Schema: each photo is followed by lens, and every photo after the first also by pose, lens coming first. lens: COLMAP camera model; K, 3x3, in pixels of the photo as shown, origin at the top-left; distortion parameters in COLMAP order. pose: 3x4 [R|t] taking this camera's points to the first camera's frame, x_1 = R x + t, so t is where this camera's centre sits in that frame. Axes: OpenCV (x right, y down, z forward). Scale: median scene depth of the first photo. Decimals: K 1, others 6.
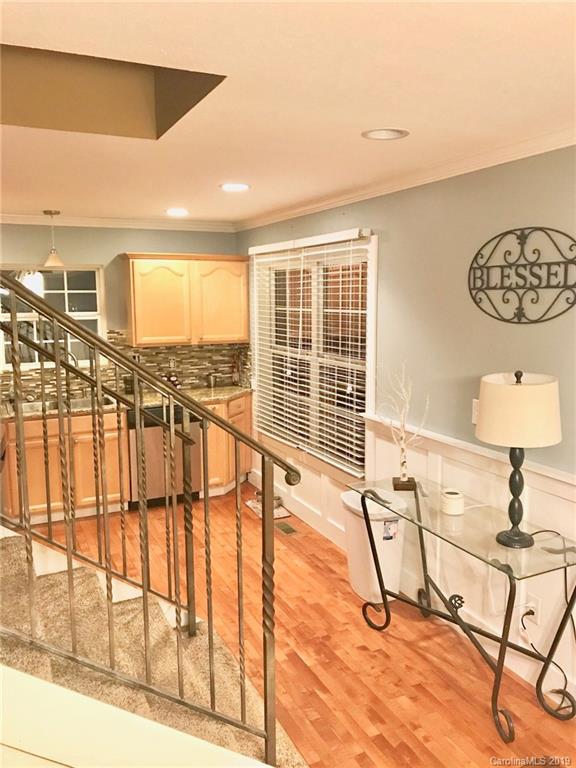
lens RADIAL K [[630.4, 0, 288.3], [0, 630.4, 387.0], [0, 0, 1]] dist [0.003661, 0.007606]
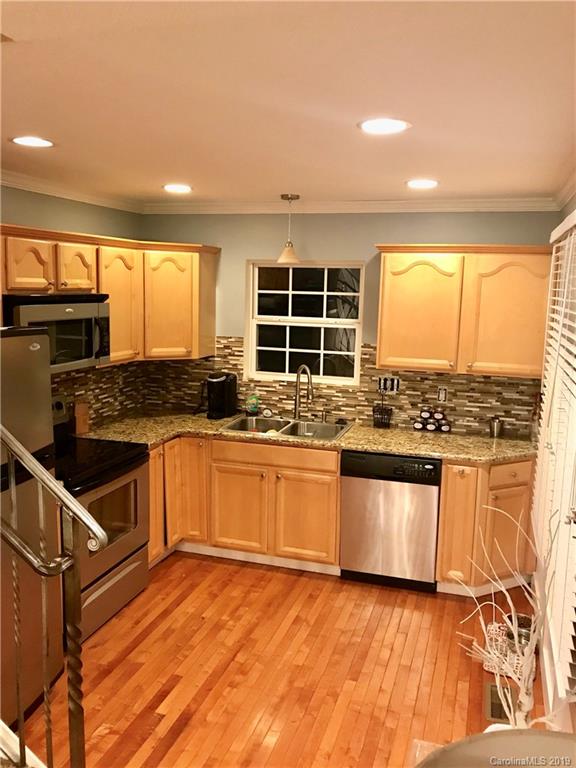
lens RADIAL K [[630.4, 0, 288.5], [0, 630.4, 376.4], [0, 0, 1]] dist [0.003661, 0.007606]
pose [[0.729552, 0.120464, -0.673233, 0.180081], [-0.130073, 0.990838, 0.036339, -0.063727], [0.671442, 0.061058, 0.738537, 0.350067]]
